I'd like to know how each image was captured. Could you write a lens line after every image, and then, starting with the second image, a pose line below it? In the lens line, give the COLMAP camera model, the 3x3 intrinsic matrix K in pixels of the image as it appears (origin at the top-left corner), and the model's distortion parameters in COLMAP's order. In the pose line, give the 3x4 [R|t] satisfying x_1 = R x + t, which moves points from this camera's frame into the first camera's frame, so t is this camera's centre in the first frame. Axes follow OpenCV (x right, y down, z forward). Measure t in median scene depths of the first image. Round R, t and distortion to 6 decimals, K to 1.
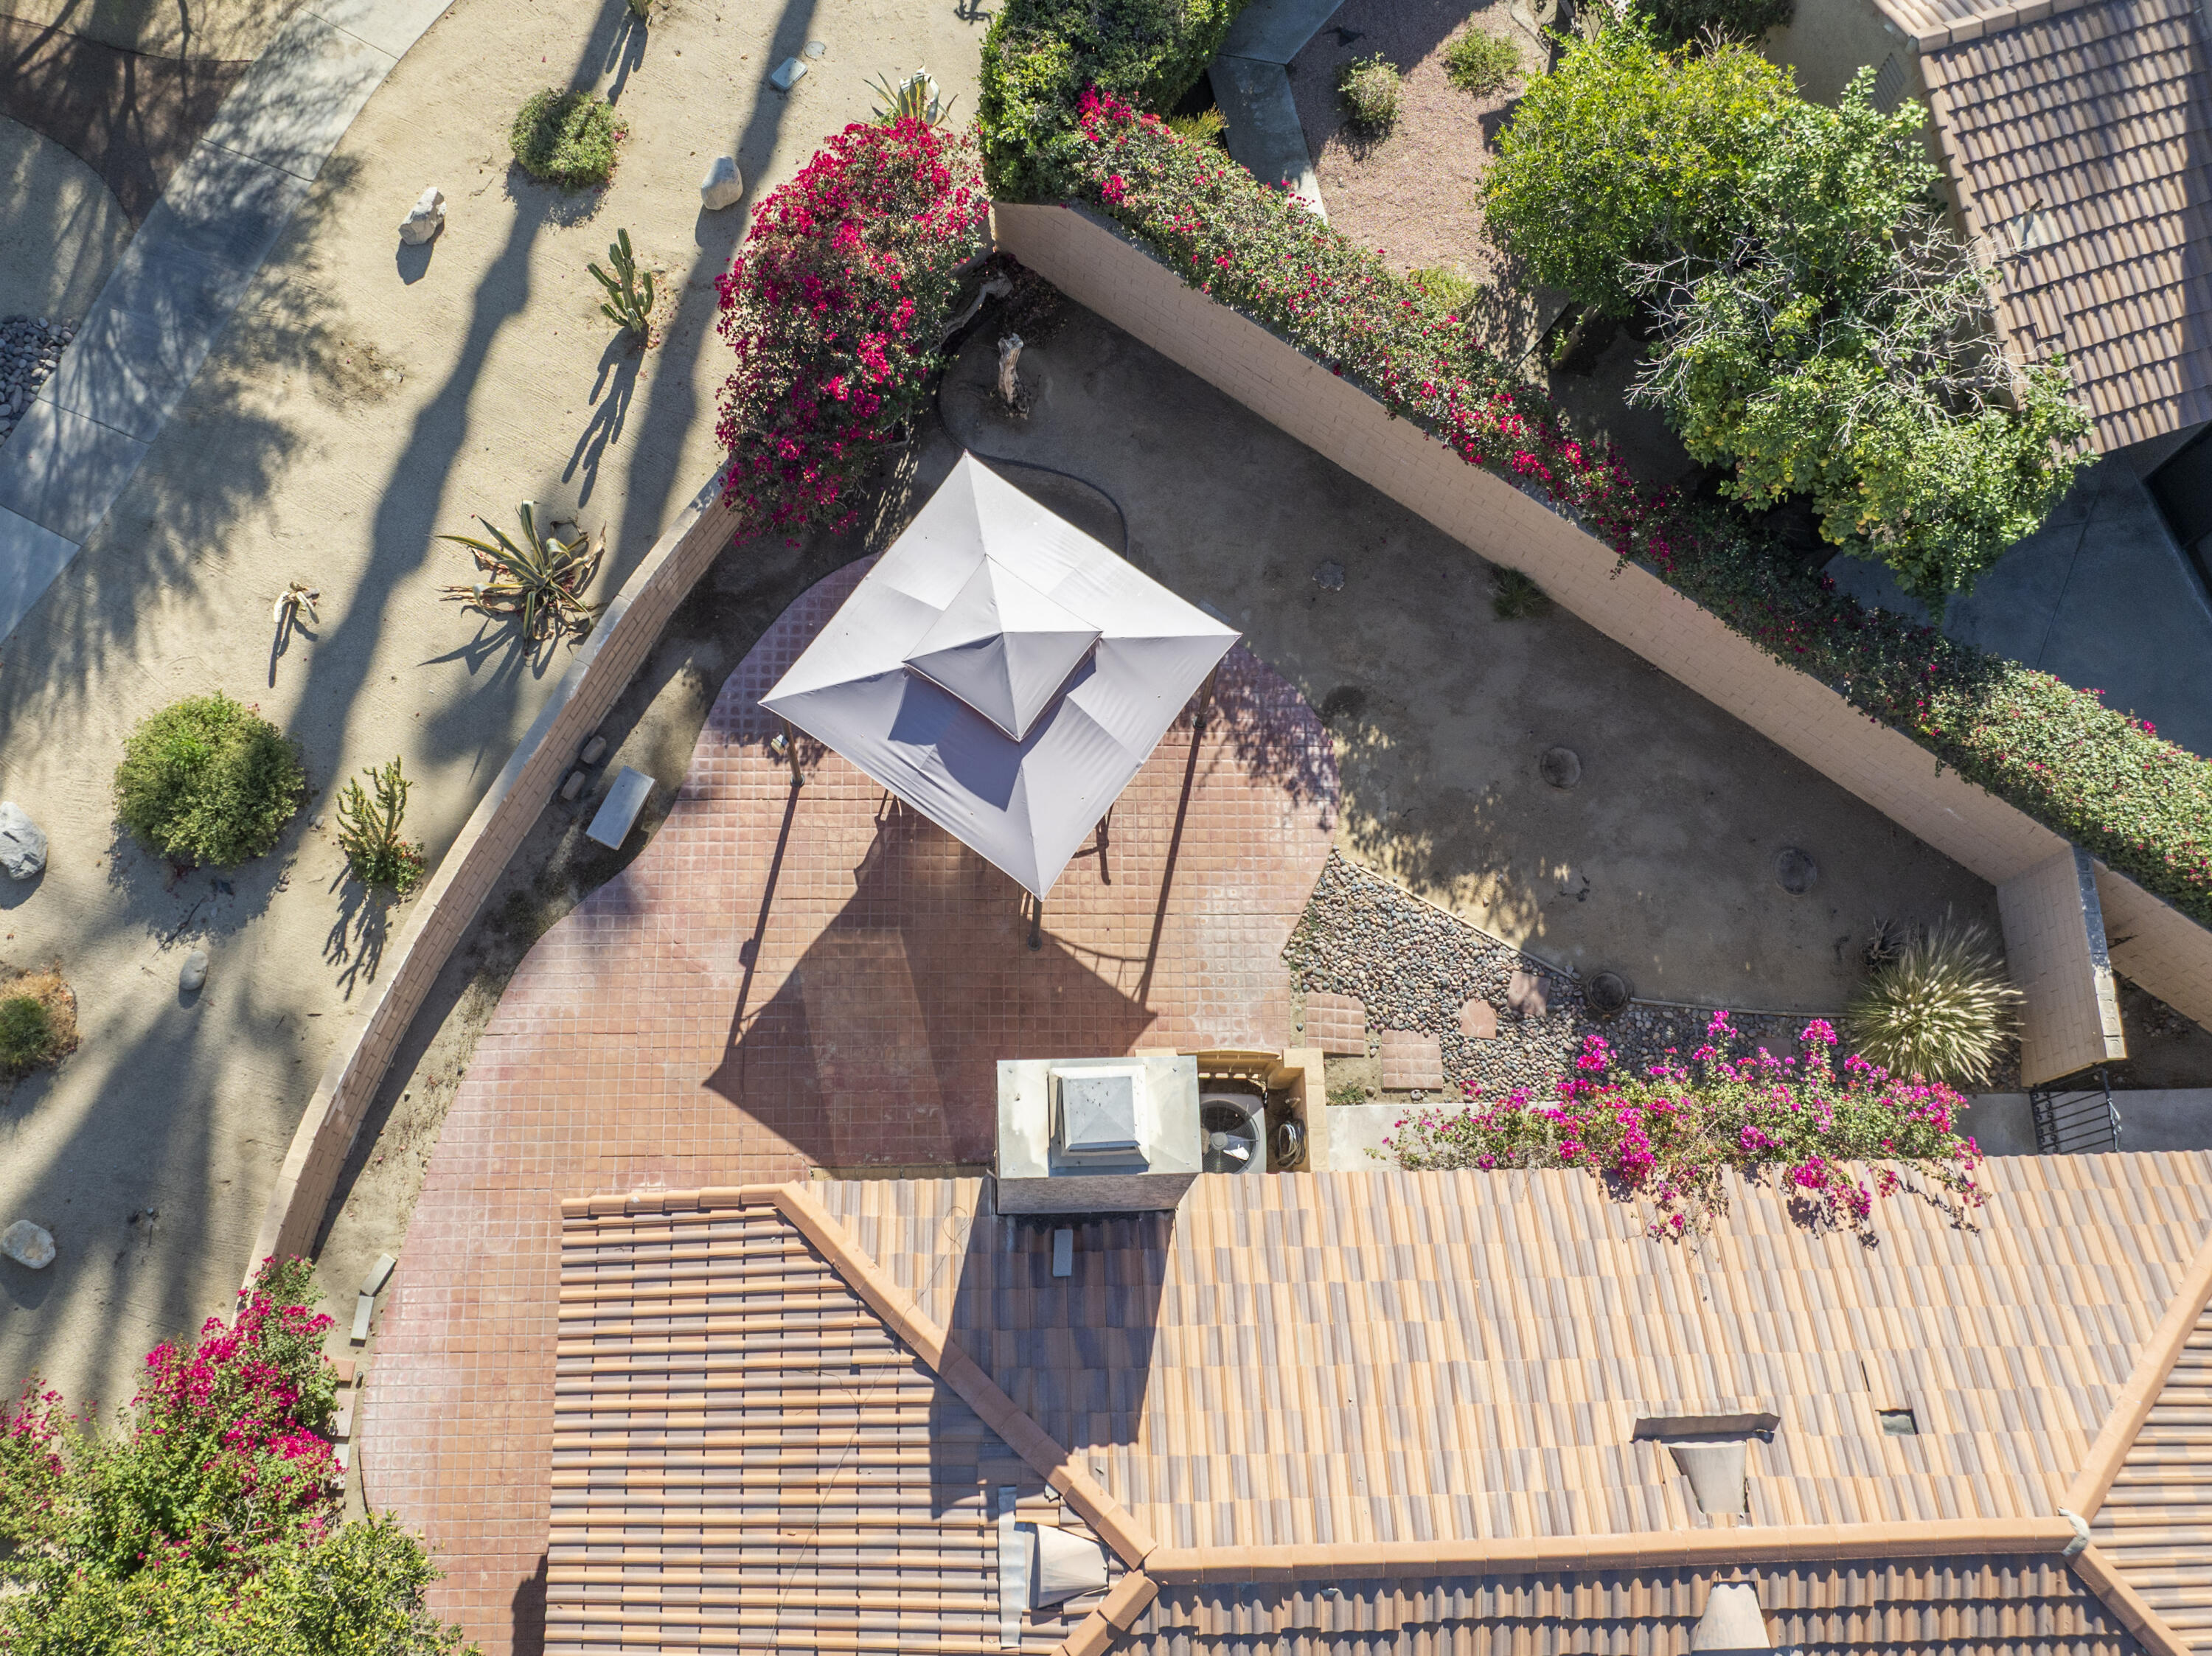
lens RADIAL K [[1966.4, 0, 1031.3], [0, 1966.4, 829.6], [0, 0, 1]] dist [-0.016118, -0.001042]
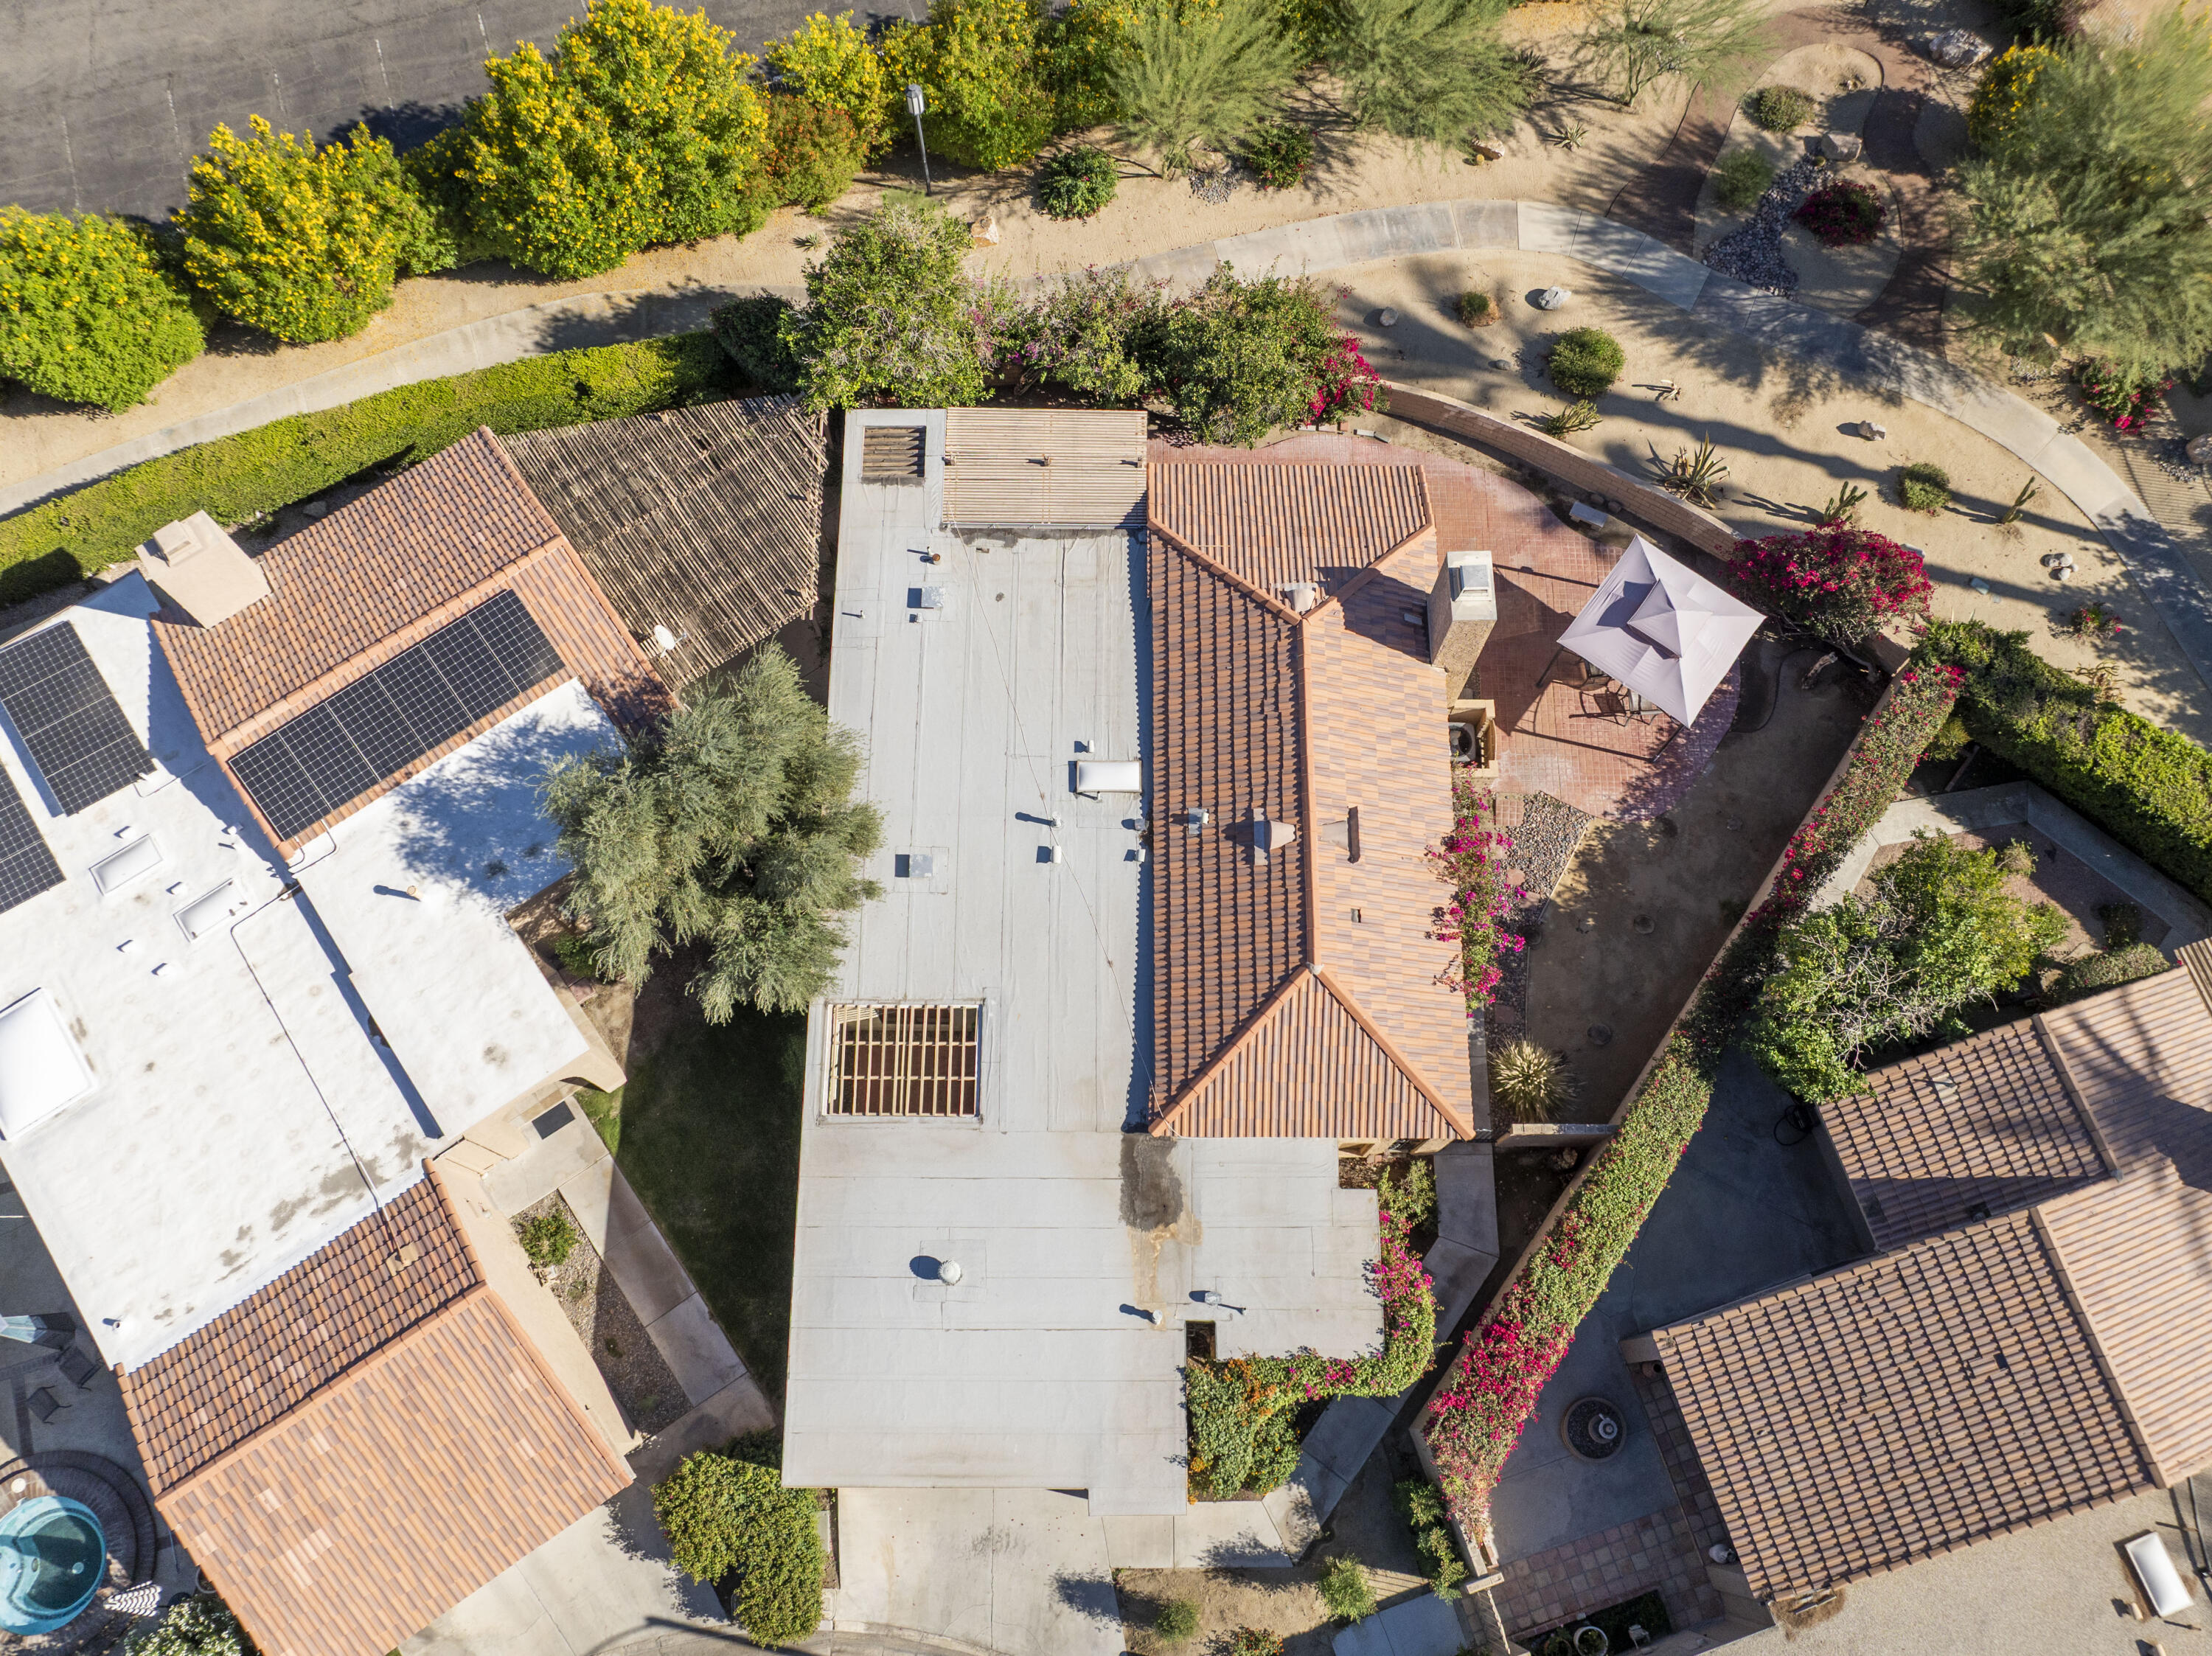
lens RADIAL K [[1638.8, 0, 1151.7], [0, 1638.8, 799.6], [0, 0, 1]] dist [-0.038987, -0.004748]
pose [[-0.027031, 0.928733, -0.369762, 0.809906], [-0.962183, 0.076128, 0.261550, 0.006555], [0.271059, 0.362848, 0.891554, -0.694318]]
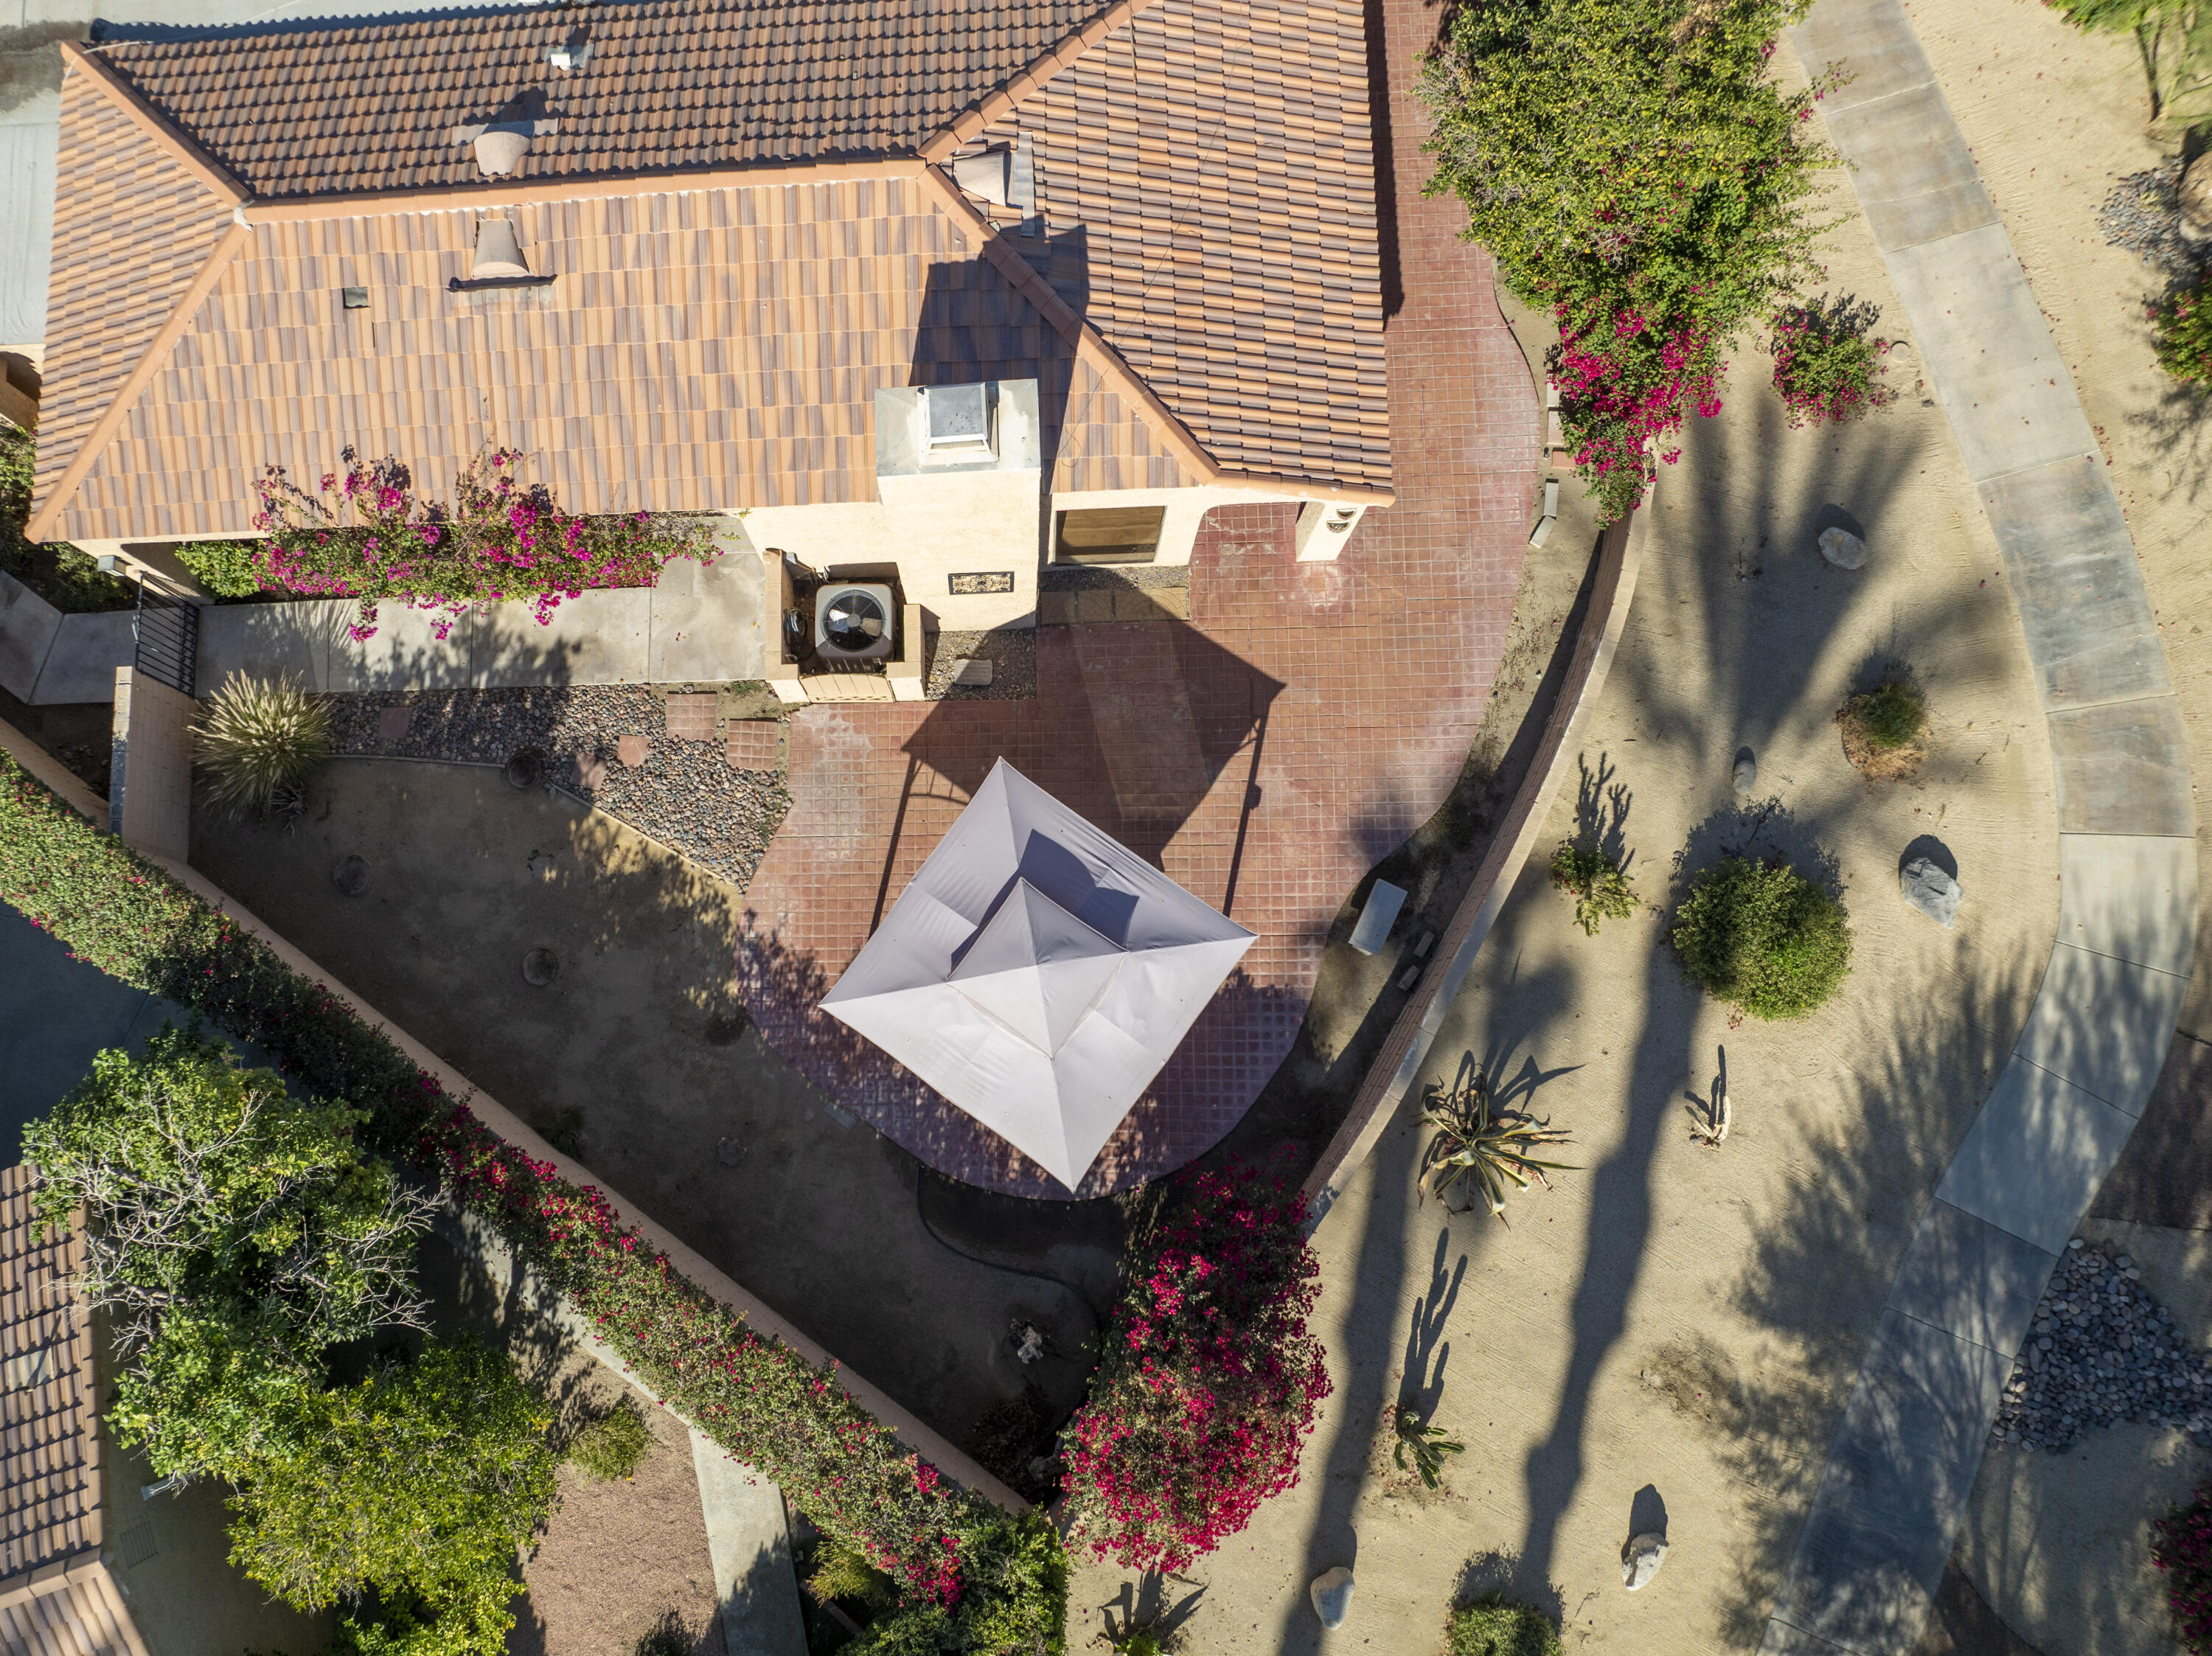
lens RADIAL K [[1672.8, 0, 879.6], [0, 1672.8, 883.9], [0, 0, 1]] dist [-0.025746, -0.002209]
pose [[-0.997811, 0.000986, 0.066122, 0.010454], [0.026286, -0.911588, 0.410264, -0.393651], [0.060681, 0.411104, 0.909567, 0.118007]]
